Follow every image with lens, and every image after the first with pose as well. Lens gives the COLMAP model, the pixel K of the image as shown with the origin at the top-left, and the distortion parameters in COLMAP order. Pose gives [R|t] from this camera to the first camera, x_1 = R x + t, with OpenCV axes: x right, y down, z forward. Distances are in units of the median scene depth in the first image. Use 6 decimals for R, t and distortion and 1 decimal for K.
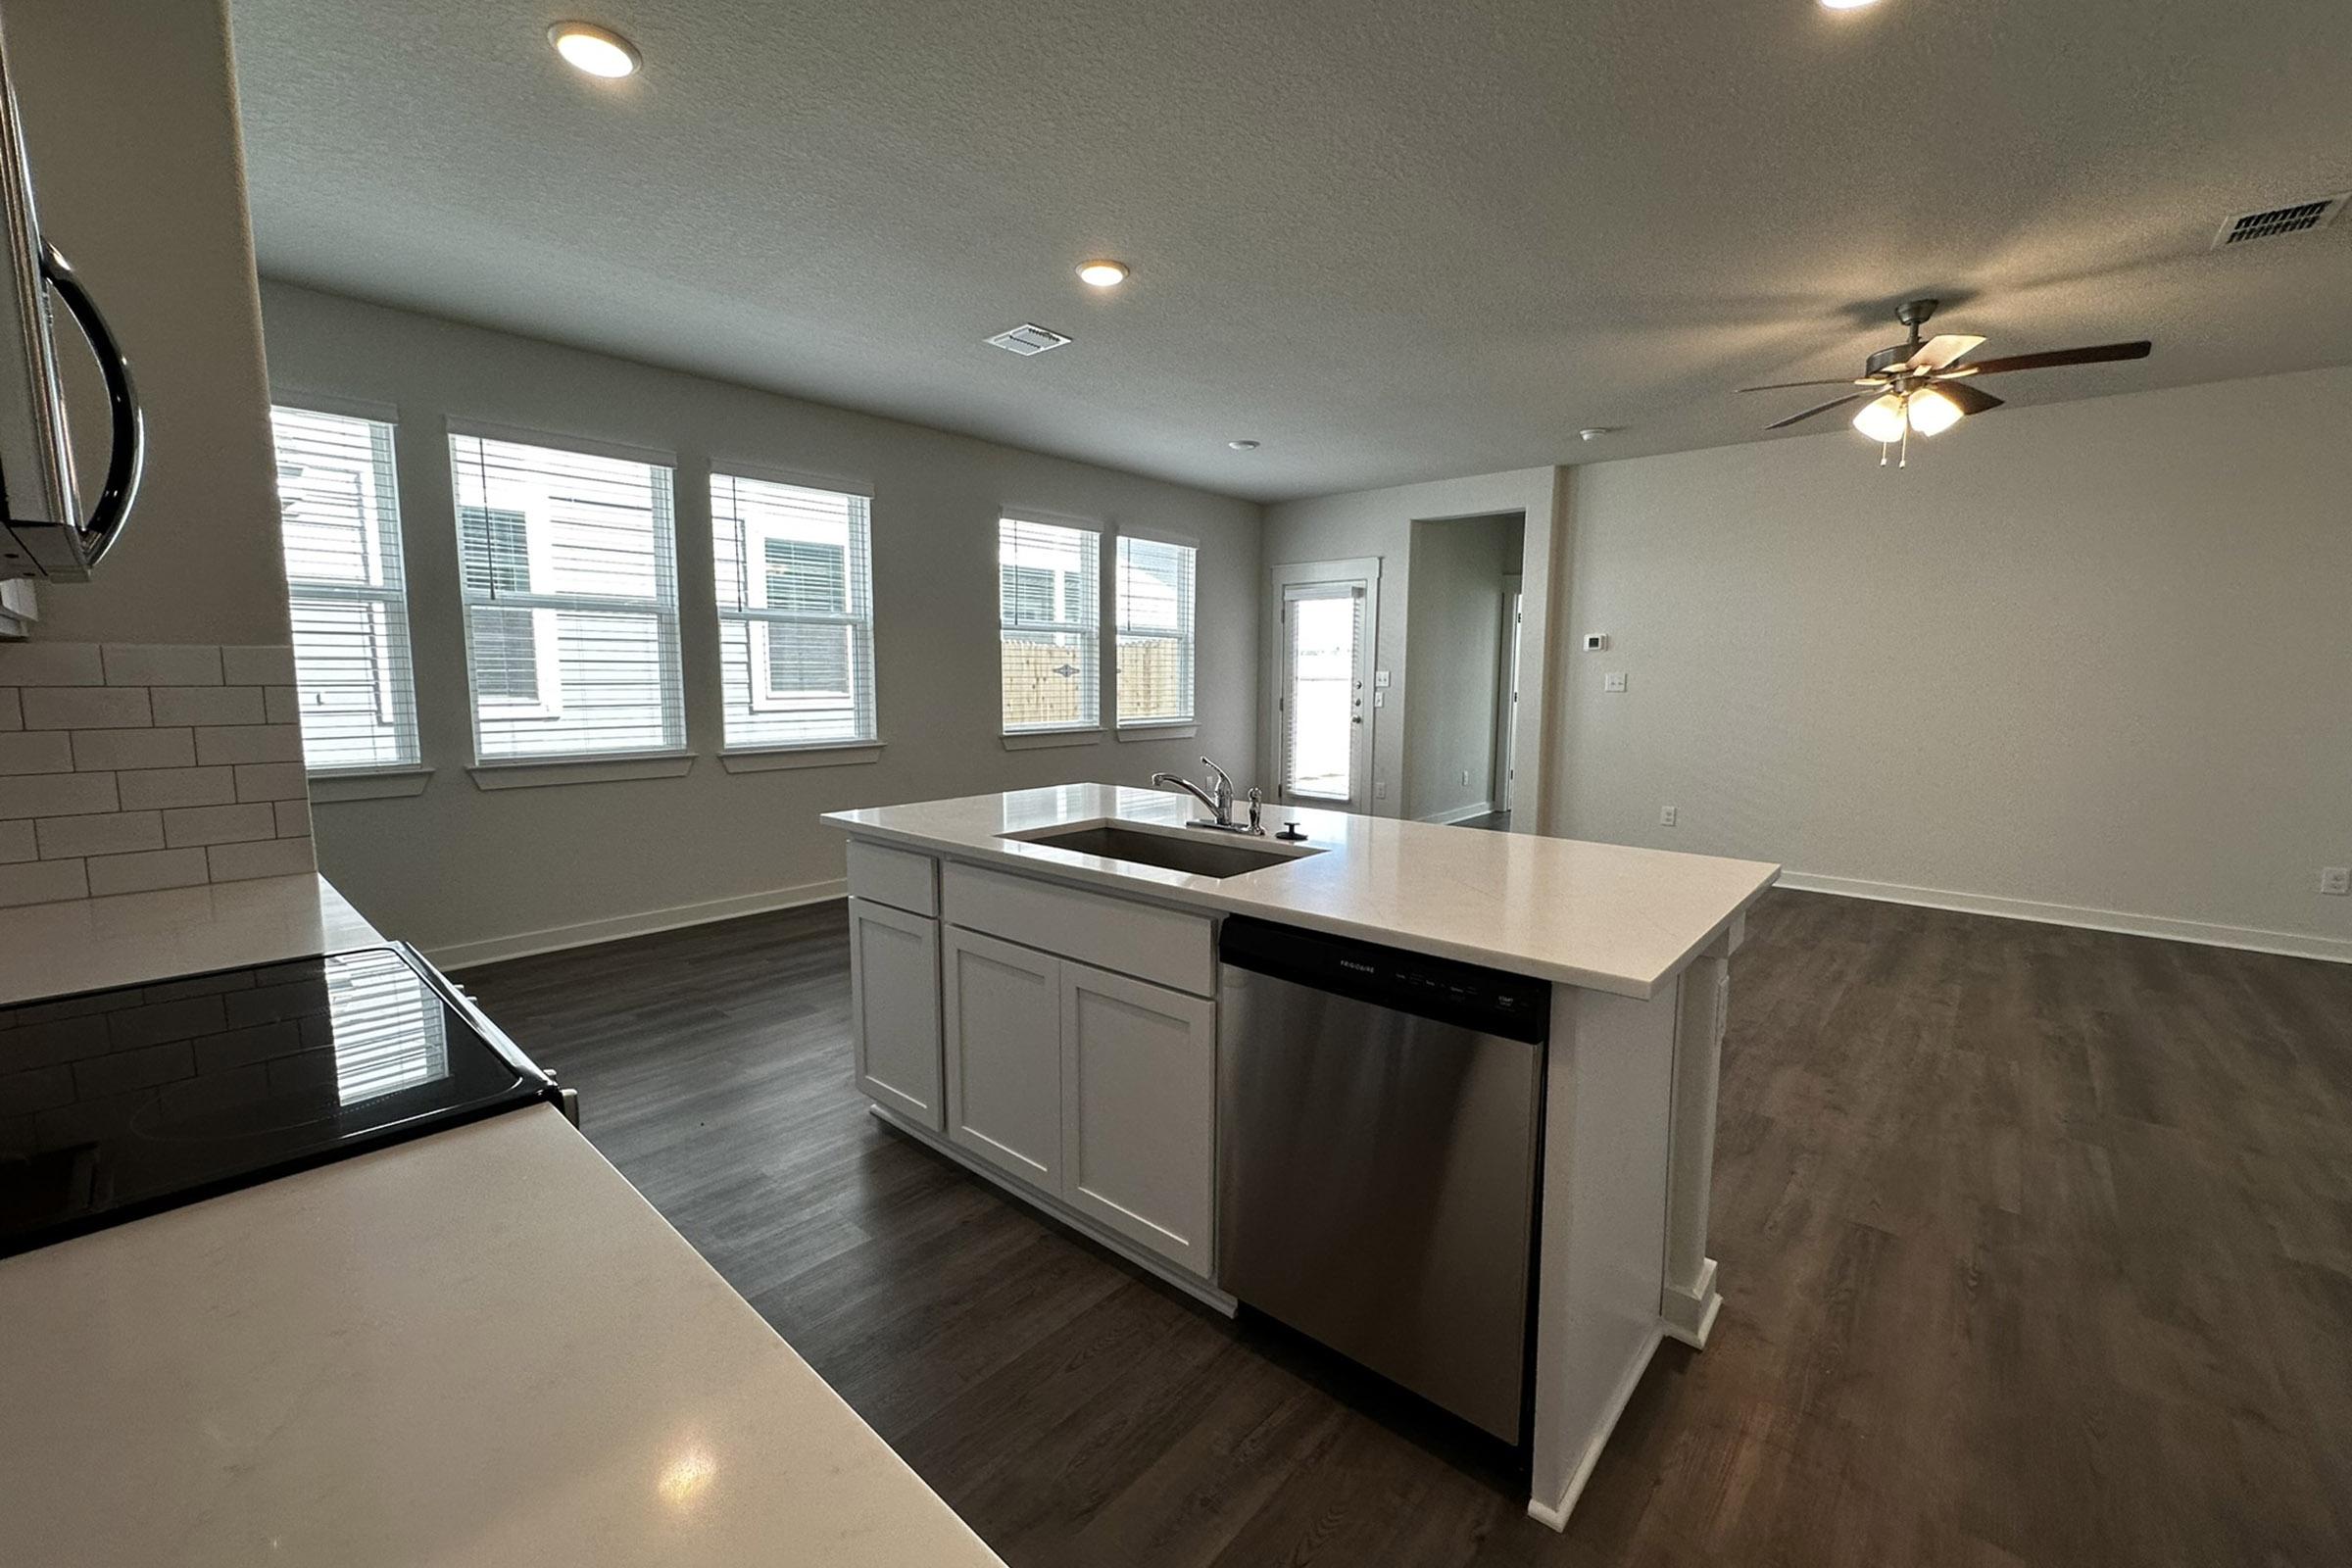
lens RADIAL K [[941.1, 0, 1177.0], [0, 941.1, 782.5], [0, 0, 1]] dist [-0.002024, 0.000126]
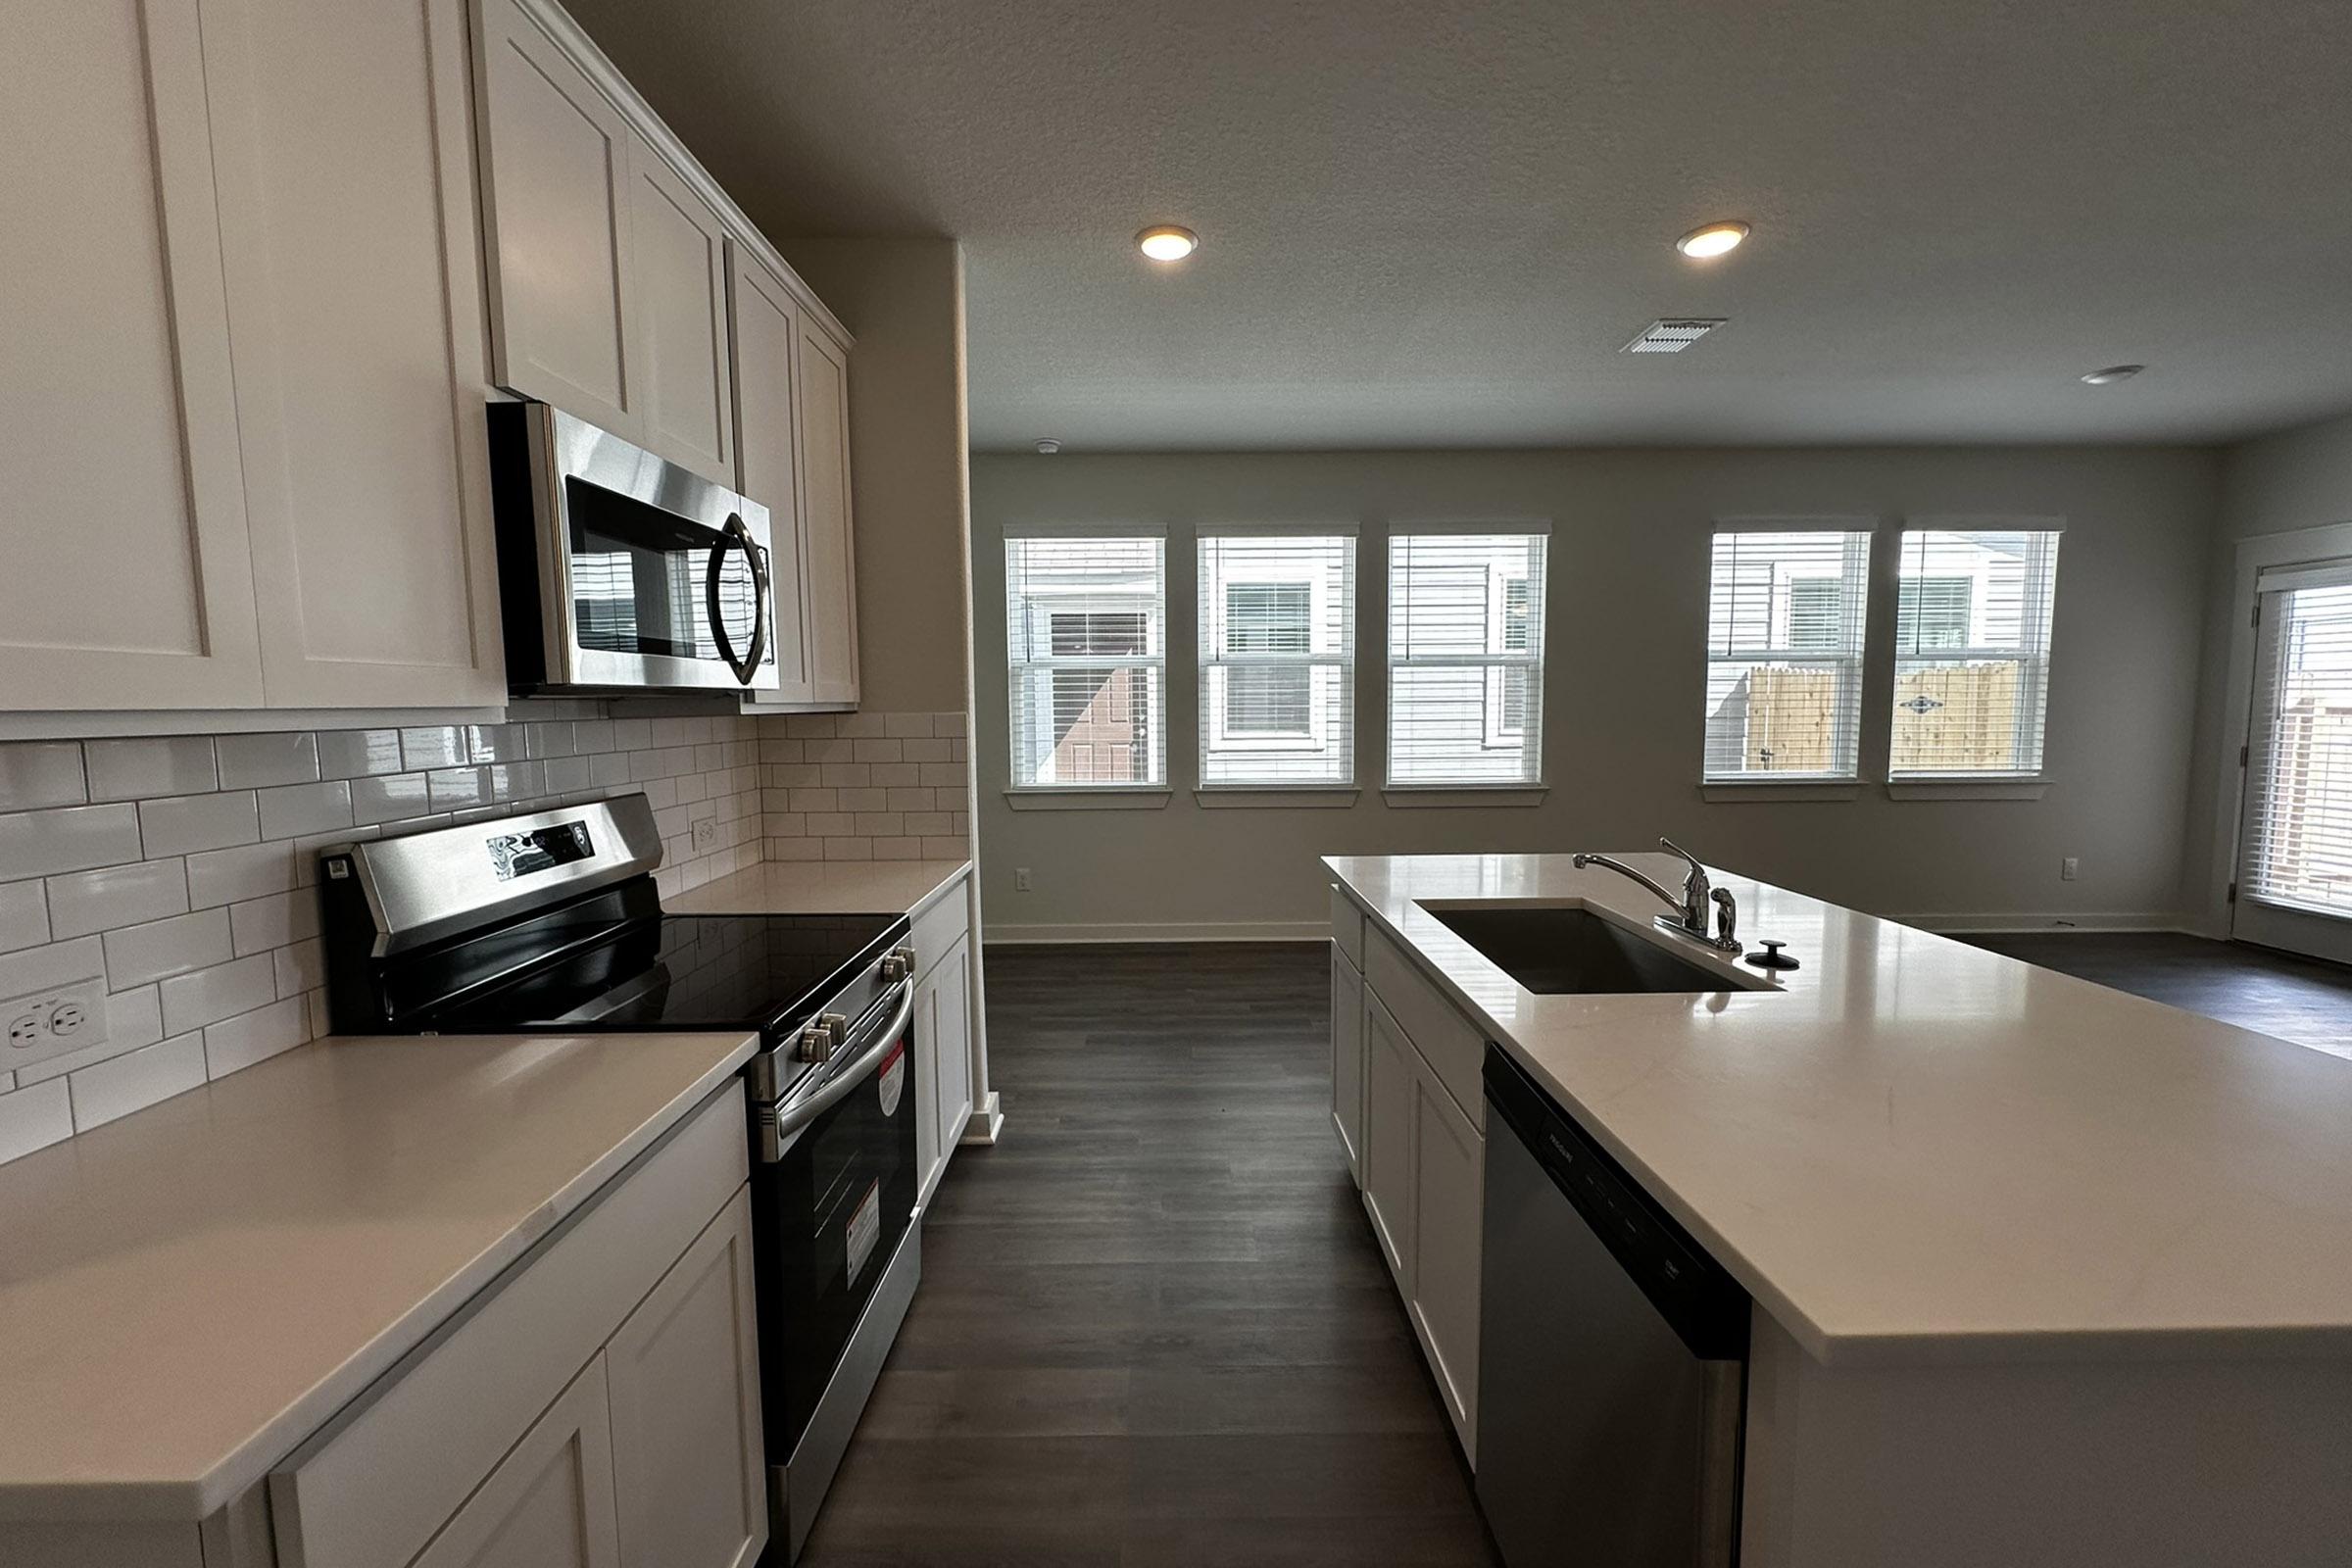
lens RADIAL K [[941.1, 0, 1177.0], [0, 941.1, 782.5], [0, 0, 1]] dist [-0.002024, 0.000126]
pose [[0.668458, 0.051683, -0.741952, 0.164905], [-0.075129, 0.997172, 0.001774, -0.021700], [0.739946, 0.054556, 0.670450, 0.083818]]
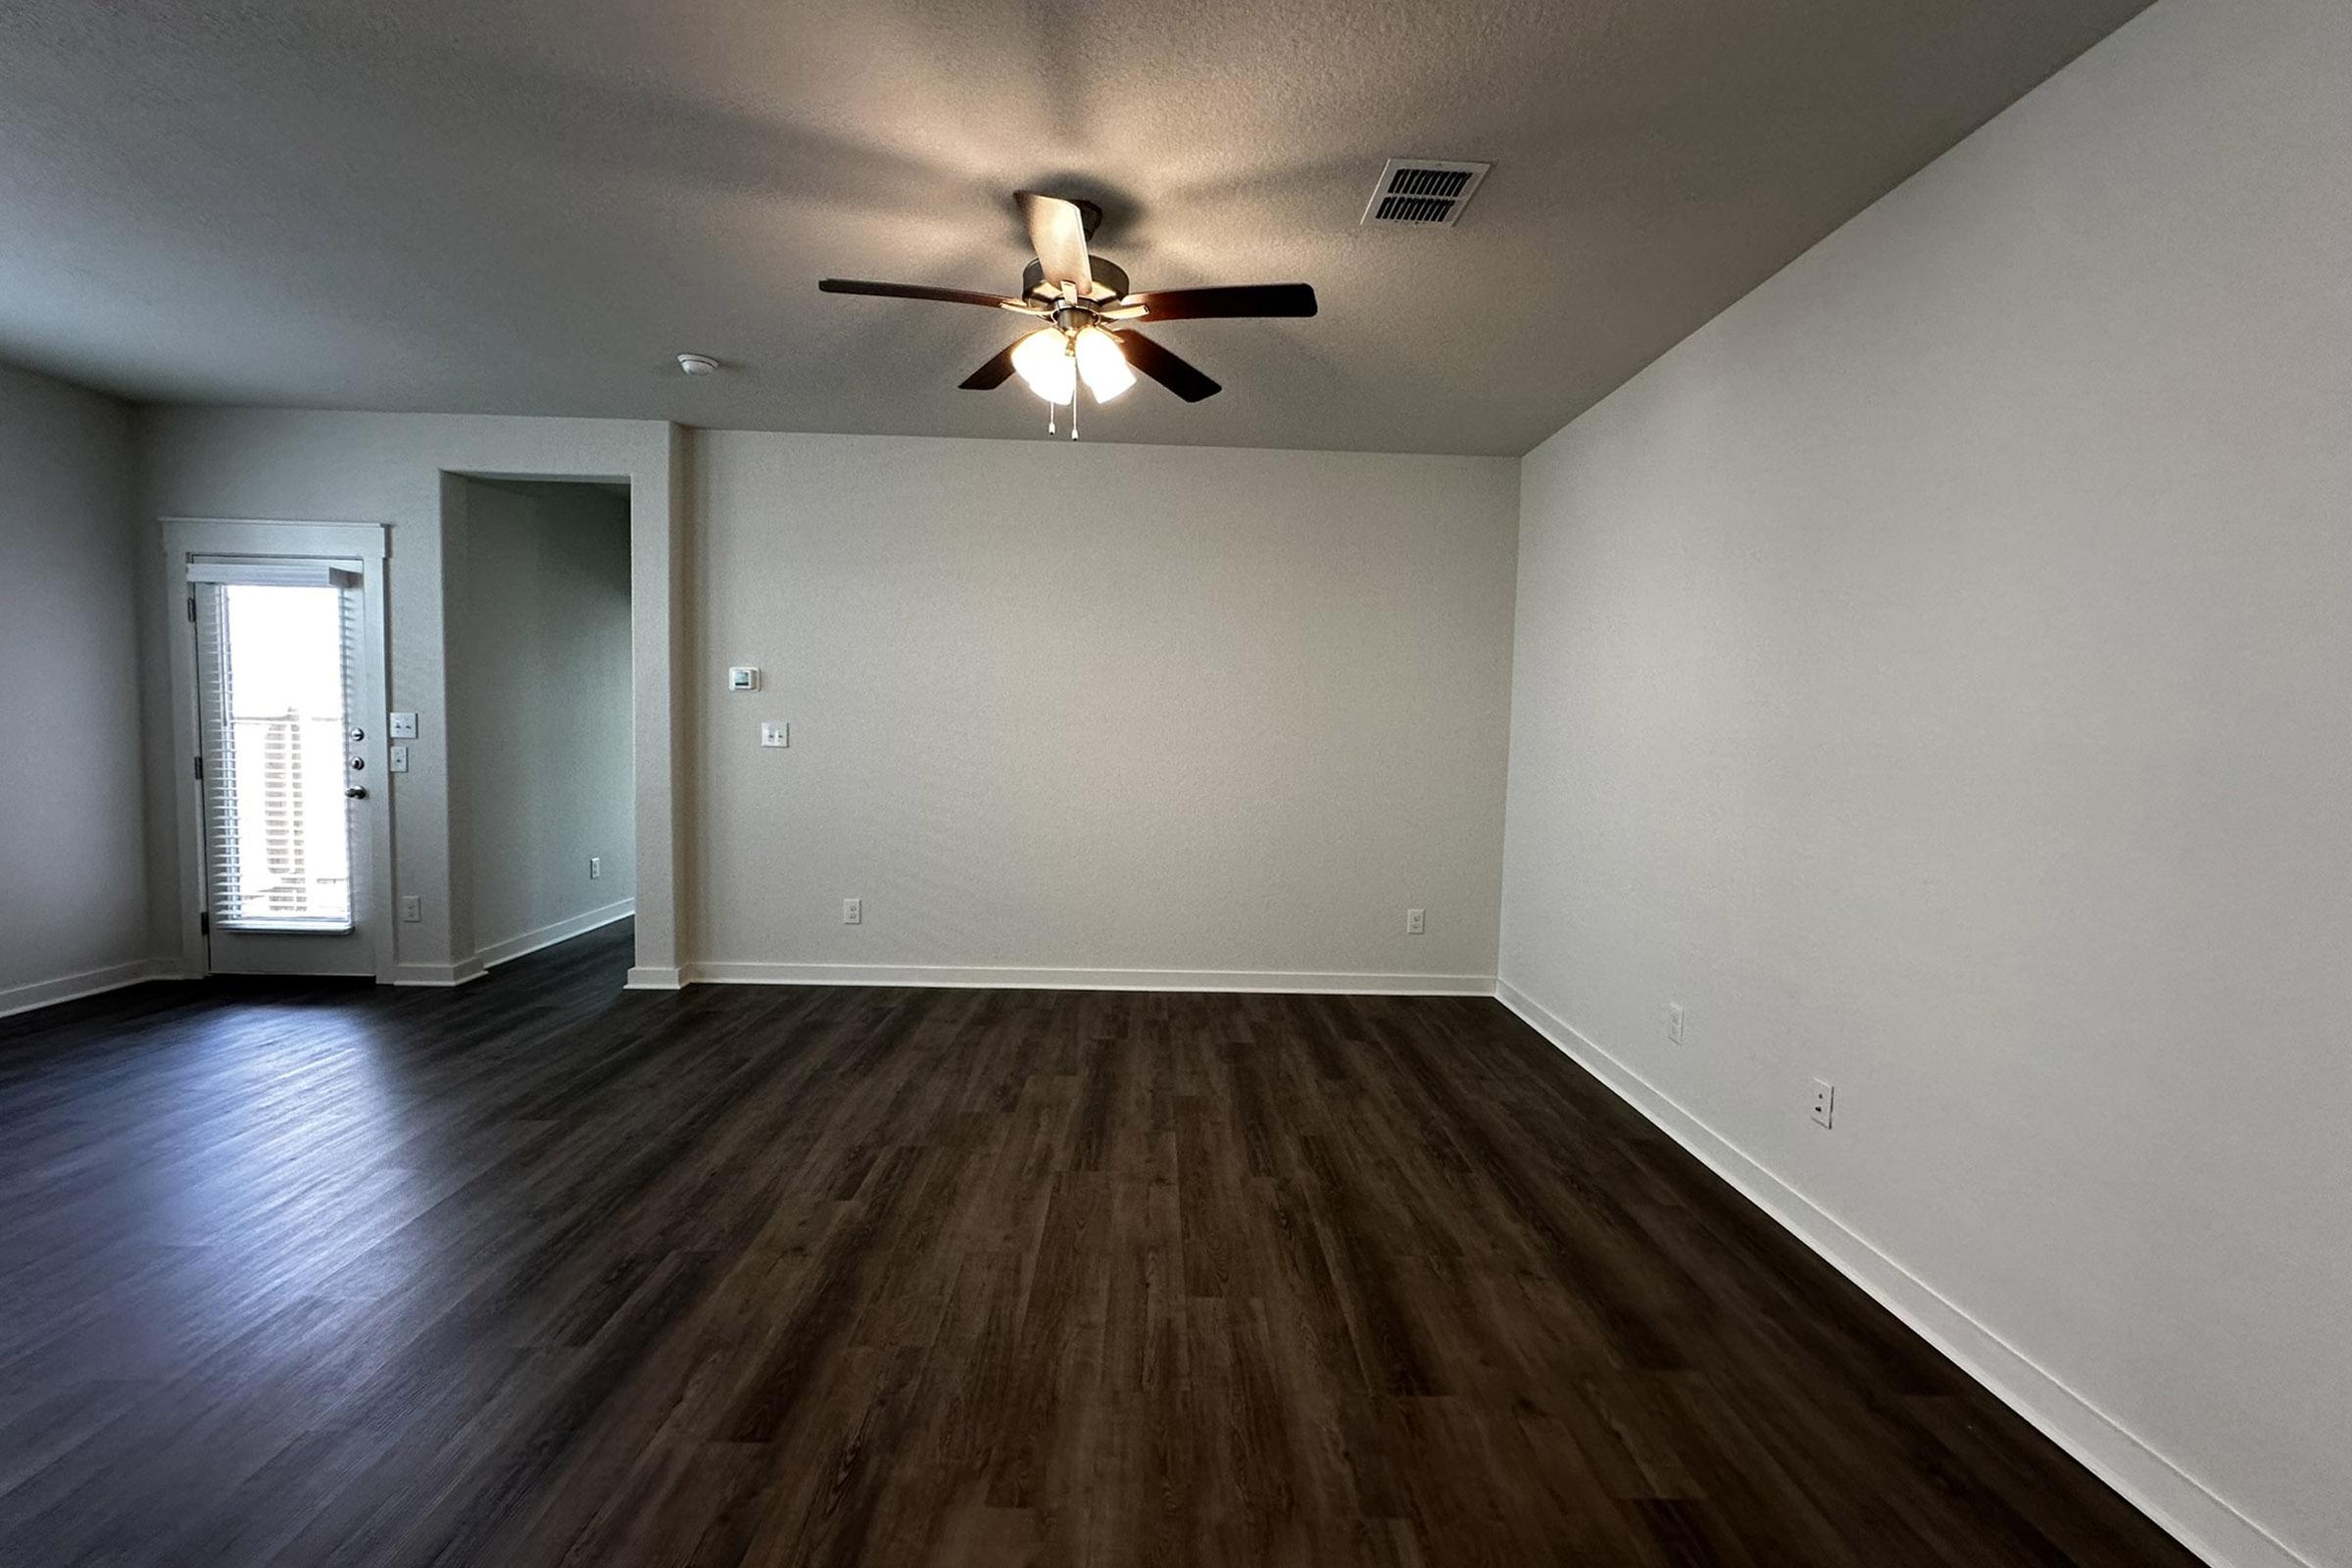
lens RADIAL K [[941.1, 0, 1177.0], [0, 941.1, 782.5], [0, 0, 1]] dist [-0.002024, 0.000126]
pose [[0.730622, -0.029904, 0.682127, 0.252994], [0.061694, 0.997845, -0.022334, -0.043737], [-0.679990, 0.058401, 0.730892, 0.333273]]
